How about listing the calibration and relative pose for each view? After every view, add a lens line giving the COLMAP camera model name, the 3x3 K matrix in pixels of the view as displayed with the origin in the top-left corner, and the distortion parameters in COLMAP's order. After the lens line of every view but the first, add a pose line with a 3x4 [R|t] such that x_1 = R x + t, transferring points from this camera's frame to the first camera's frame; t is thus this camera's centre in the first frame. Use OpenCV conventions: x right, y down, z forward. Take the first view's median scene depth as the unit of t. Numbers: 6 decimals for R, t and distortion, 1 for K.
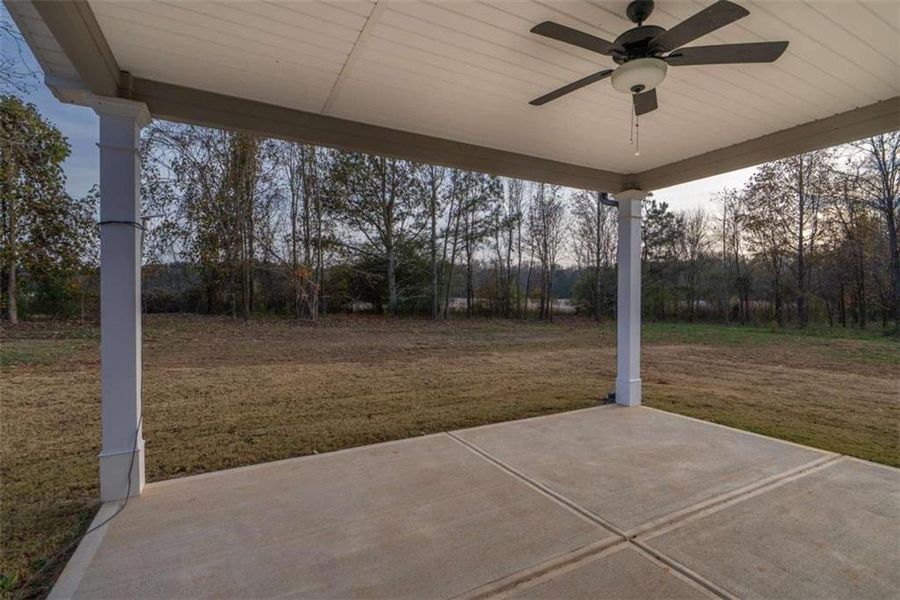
lens RADIAL K [[412.2, 0, 450.0], [0, 412.2, 300.0], [0, 0, 1]] dist [0.001981, 0.000456]
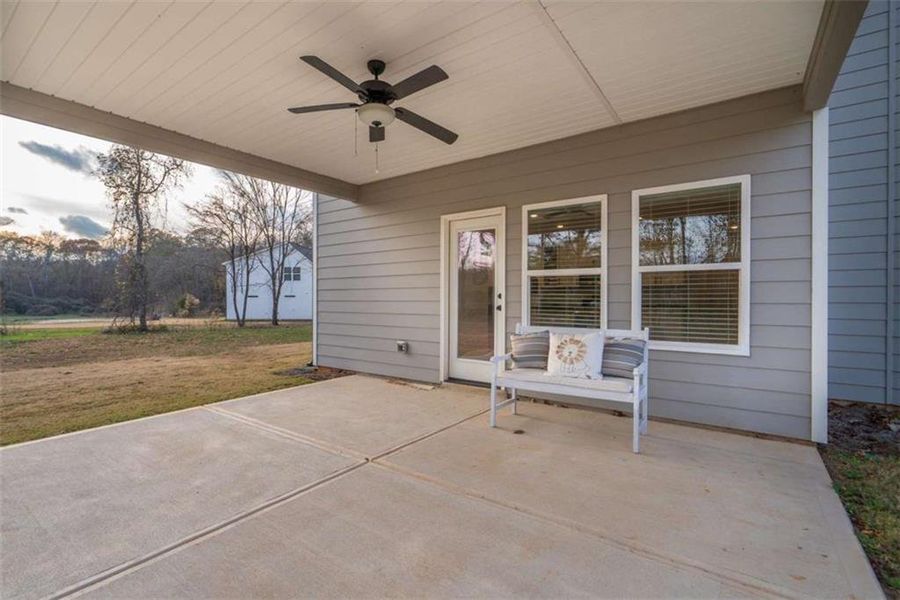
lens RADIAL K [[412.2, 0, 450.0], [0, 412.2, 300.0], [0, 0, 1]] dist [0.001981, 0.000456]
pose [[-0.438023, 0.001060, 0.898963, -0.724074], [0.000195, 0.999999, -0.001084, 0.059241], [-0.898964, -0.000300, -0.438023, 1.137302]]
